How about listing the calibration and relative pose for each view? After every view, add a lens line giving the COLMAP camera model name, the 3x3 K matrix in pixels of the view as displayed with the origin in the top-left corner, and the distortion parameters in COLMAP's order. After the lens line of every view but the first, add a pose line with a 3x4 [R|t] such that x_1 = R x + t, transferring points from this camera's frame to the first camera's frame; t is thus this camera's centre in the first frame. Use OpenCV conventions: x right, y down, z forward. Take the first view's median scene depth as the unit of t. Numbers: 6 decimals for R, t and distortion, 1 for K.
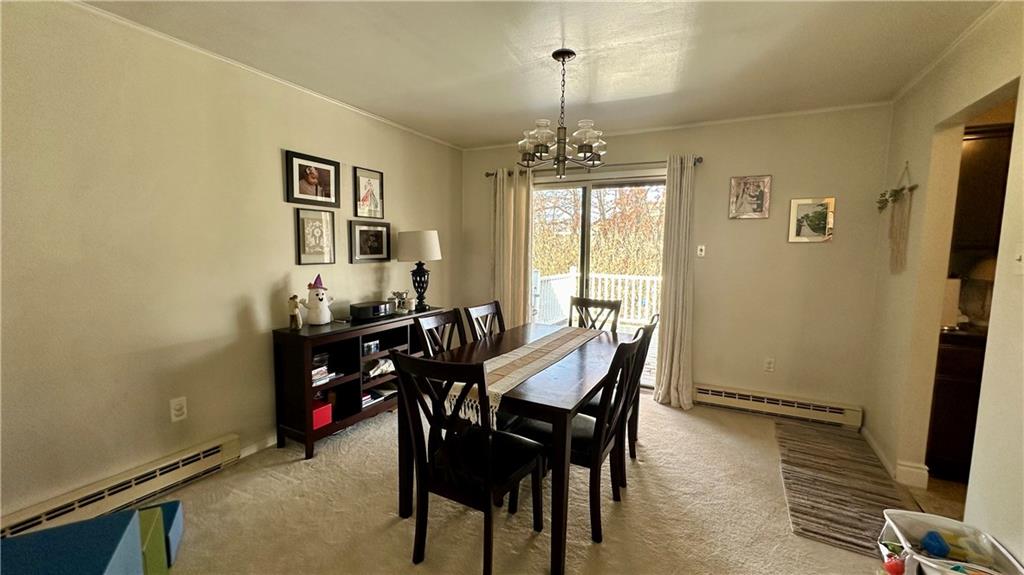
lens RADIAL K [[411.3, 0, 512.0], [0, 411.3, 287.5], [0, 0, 1]] dist [-0.001793, -0.000257]
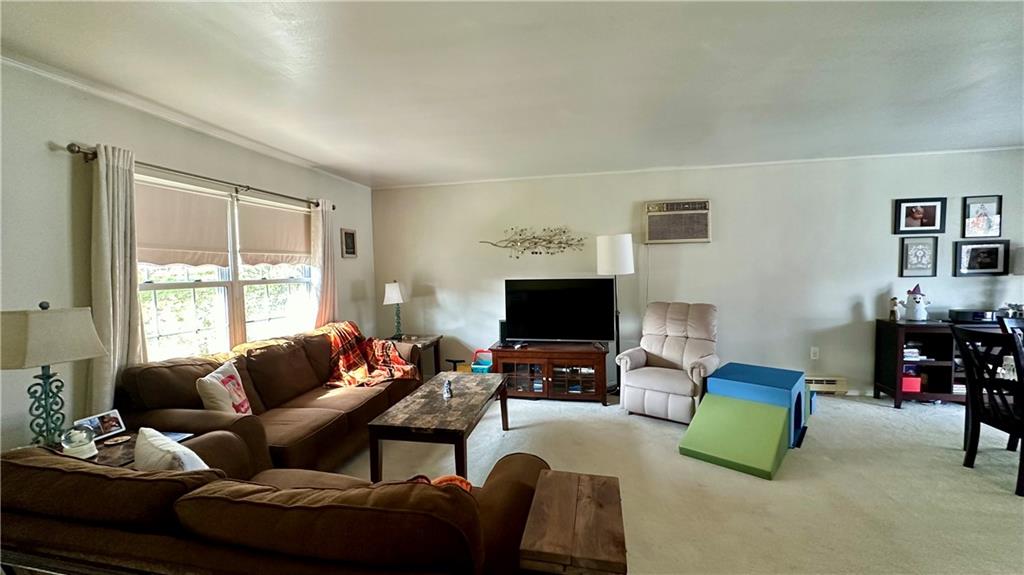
lens RADIAL K [[411.3, 0, 512.0], [0, 411.3, 287.5], [0, 0, 1]] dist [-0.001793, -0.000257]
pose [[0.289453, 0.027993, -0.956783, 0.451418], [-0.069364, 0.997558, 0.008201, 0.062525], [0.954676, 0.063993, 0.290687, -0.695170]]
